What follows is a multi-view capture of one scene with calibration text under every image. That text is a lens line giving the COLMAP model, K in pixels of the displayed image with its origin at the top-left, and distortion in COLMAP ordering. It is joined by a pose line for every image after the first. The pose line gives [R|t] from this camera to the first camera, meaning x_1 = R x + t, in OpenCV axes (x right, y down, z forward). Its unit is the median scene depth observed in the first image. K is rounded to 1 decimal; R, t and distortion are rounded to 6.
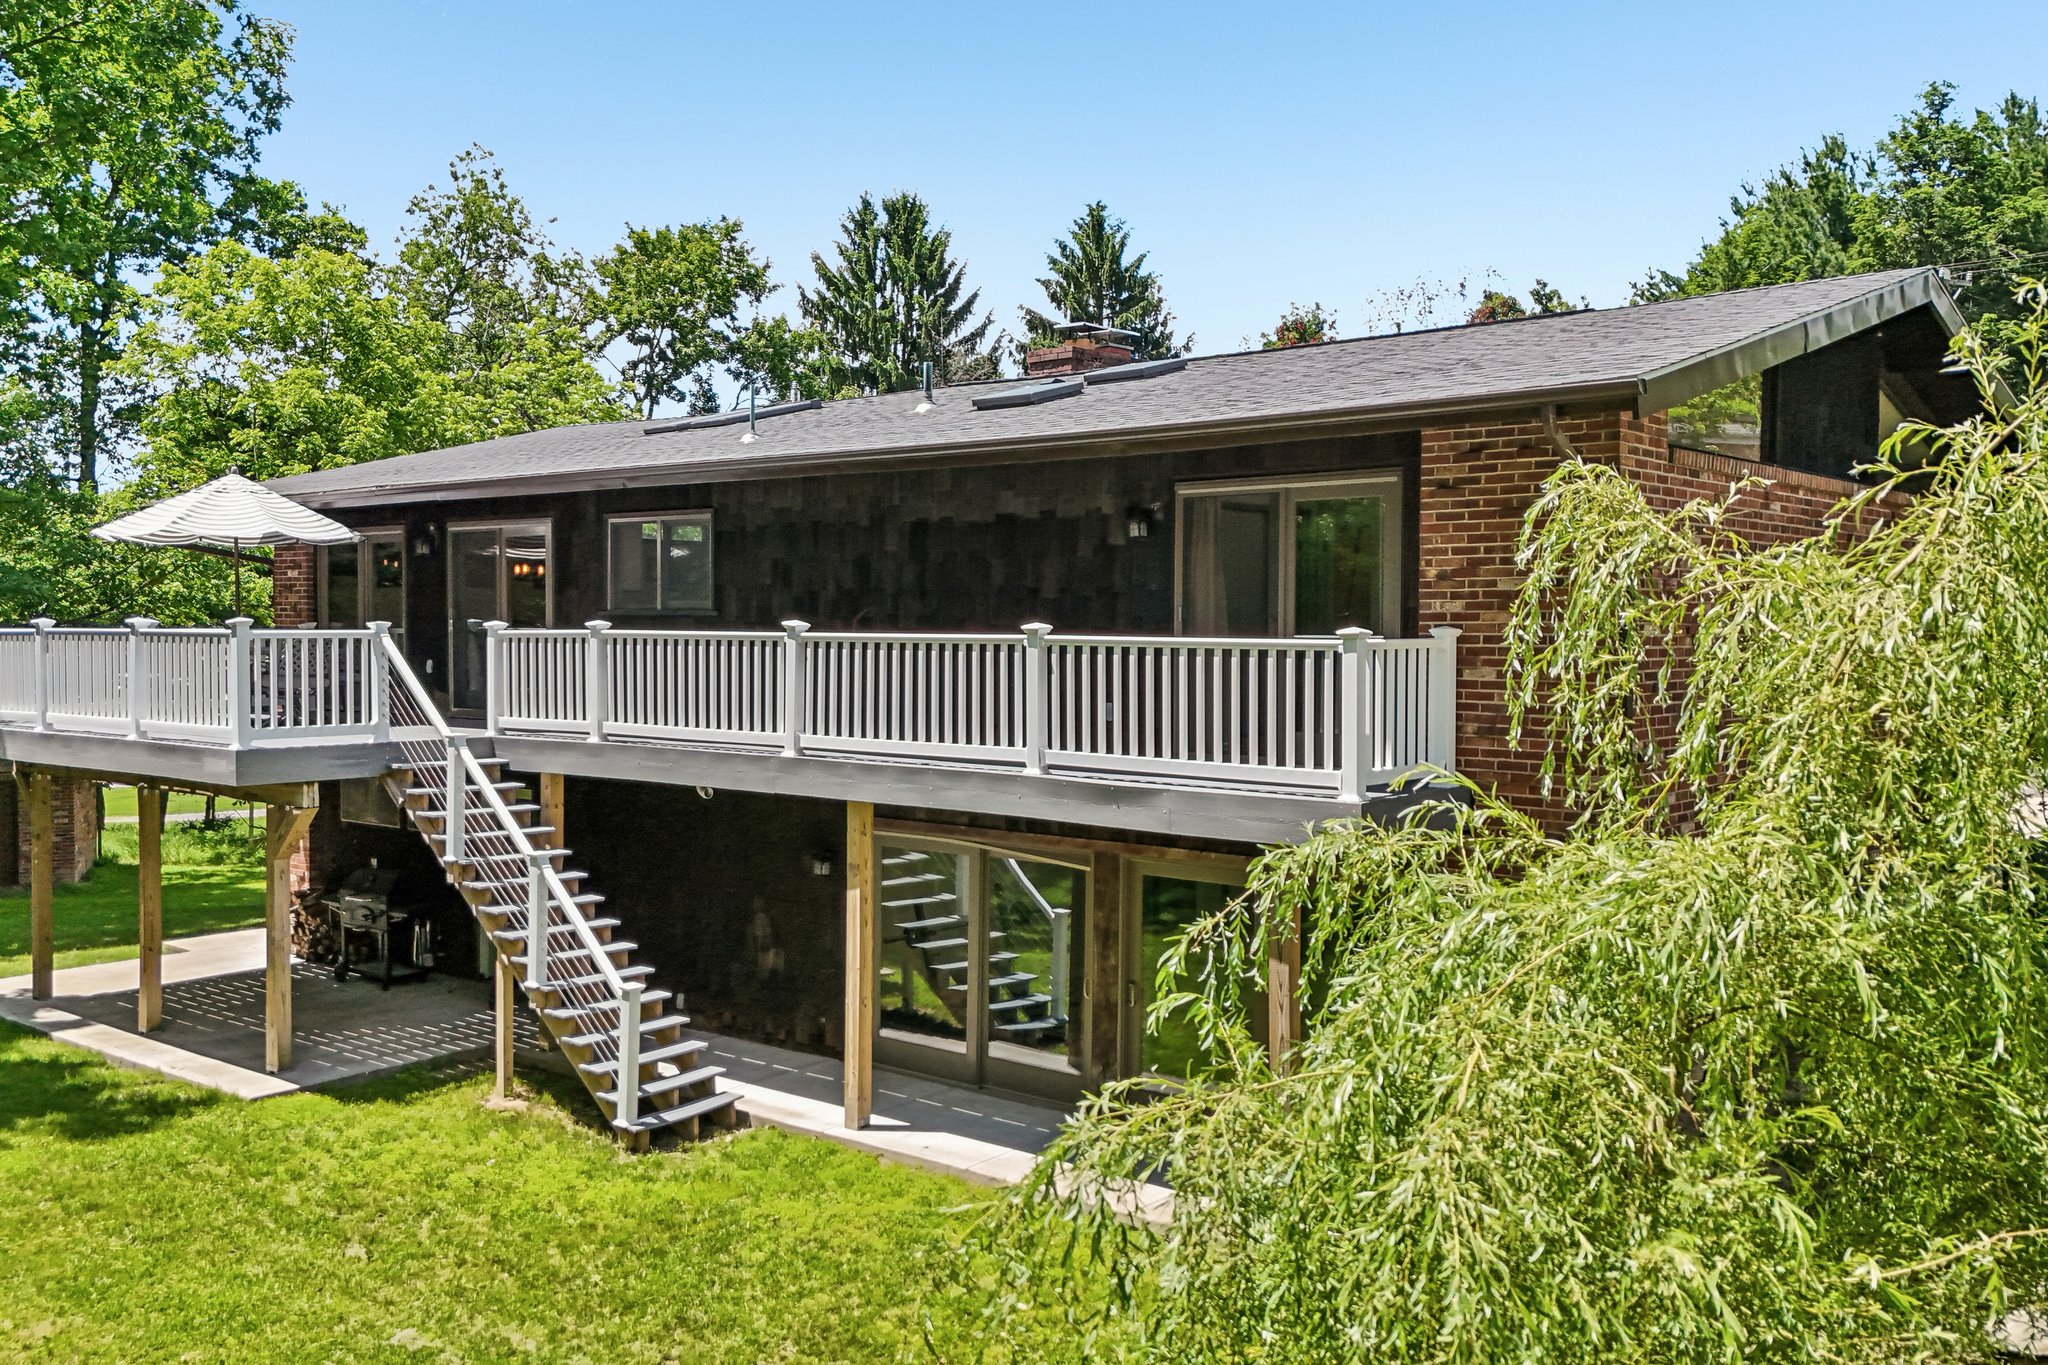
lens RADIAL K [[1770.2, 0, 1024.0], [0, 1770.2, 682.5], [0, 0, 1]] dist [0.117041, -0.188783]
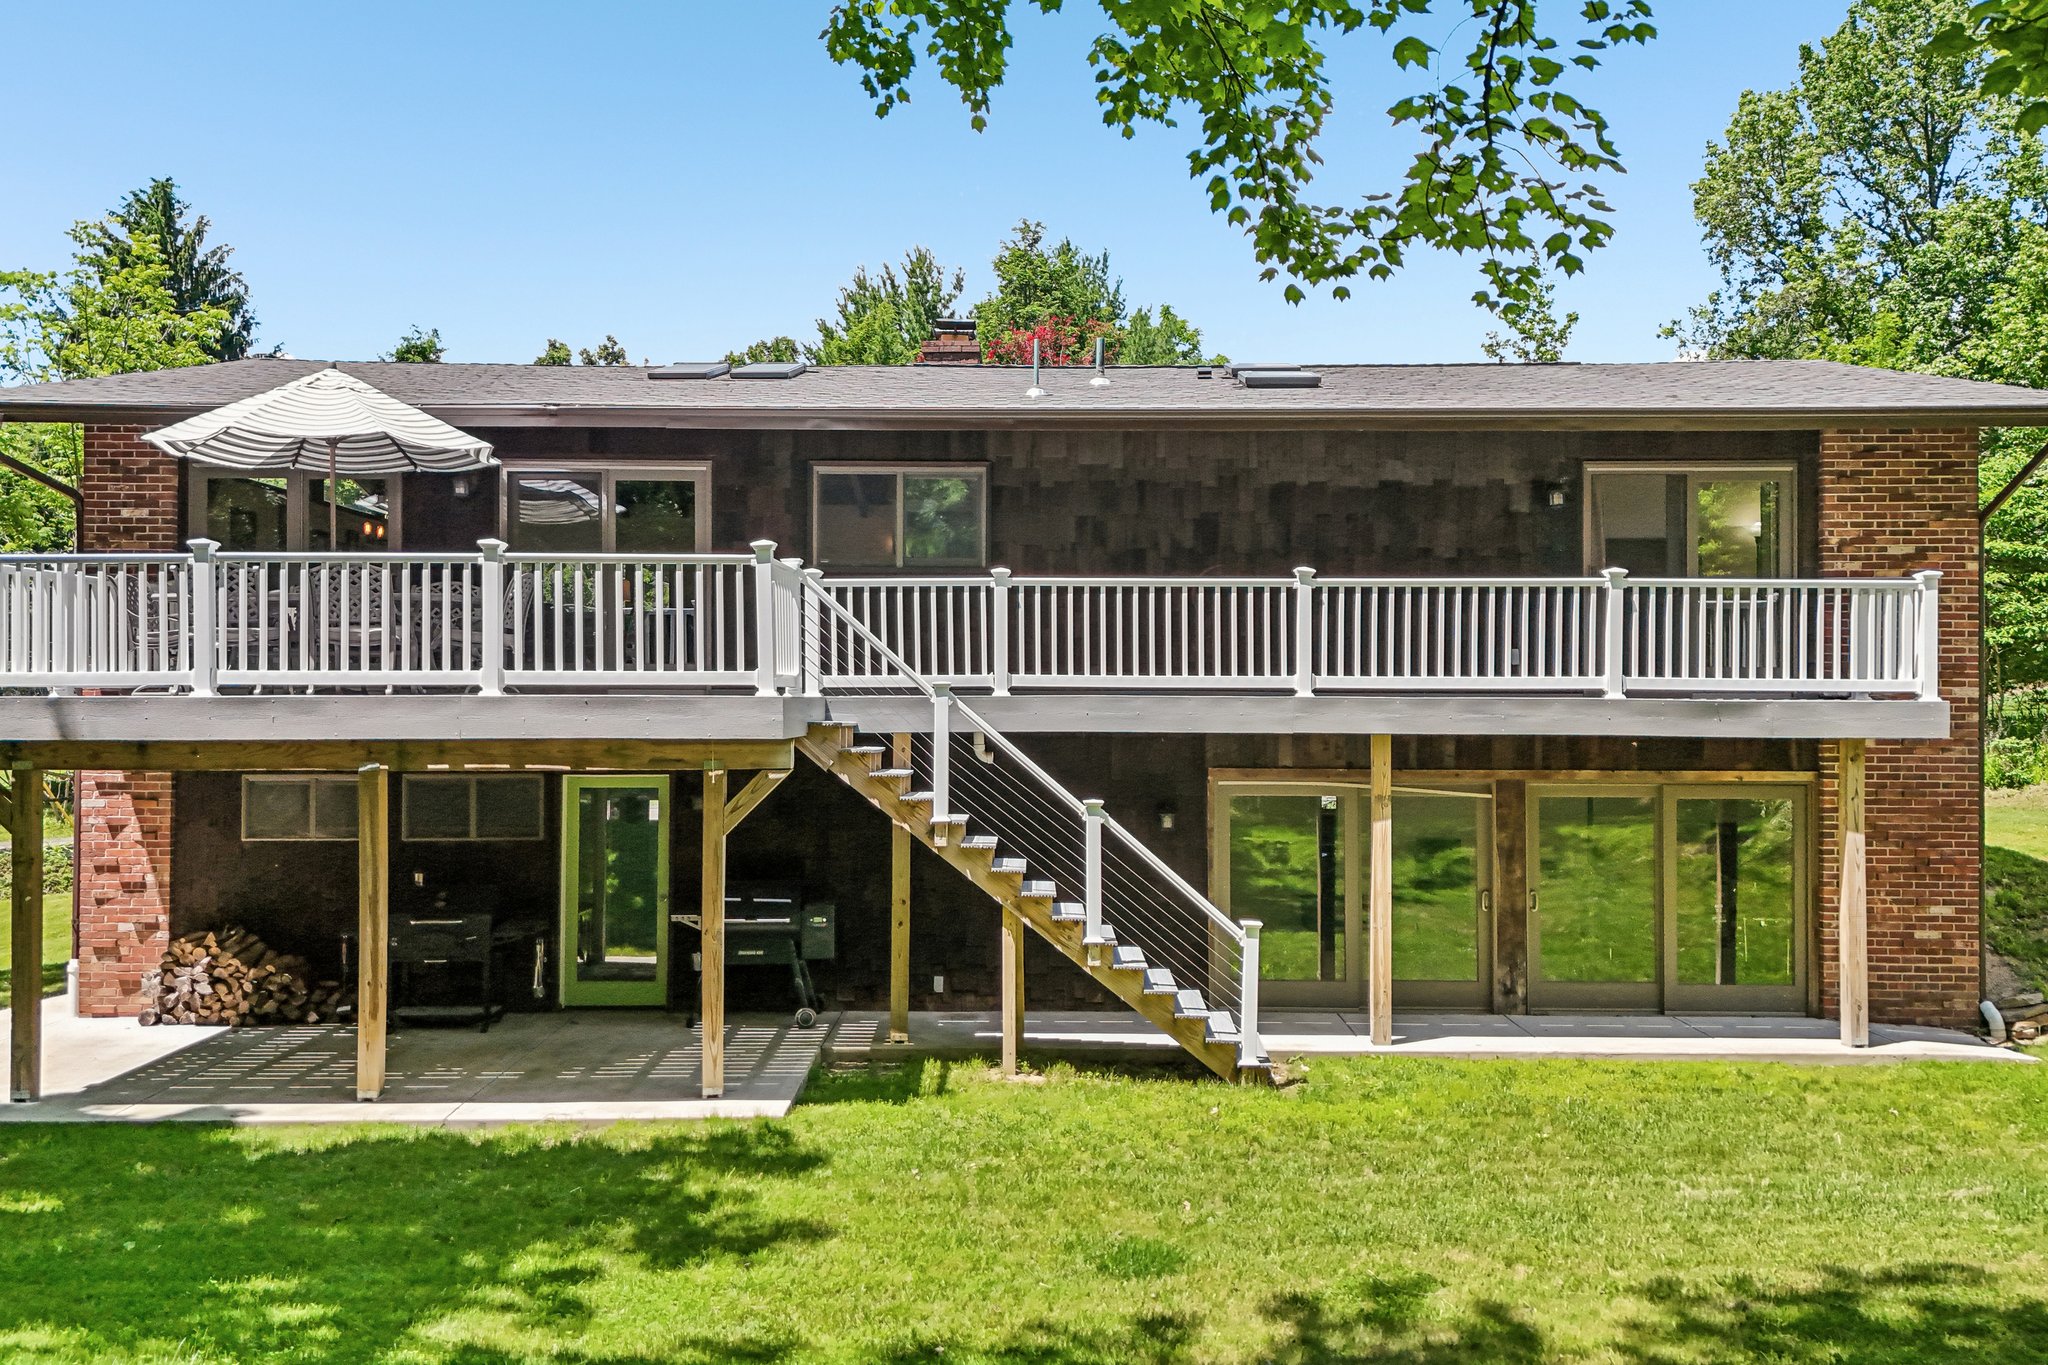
lens RADIAL K [[1770.2, 0, 1024.0], [0, 1770.2, 682.5], [0, 0, 1]] dist [0.117041, -0.188783]
pose [[0.771615, 0.004158, 0.636076, -0.969622], [0.020019, 0.999325, -0.030818, 0.065171], [-0.635774, 0.036514, 0.771011, 0.318415]]
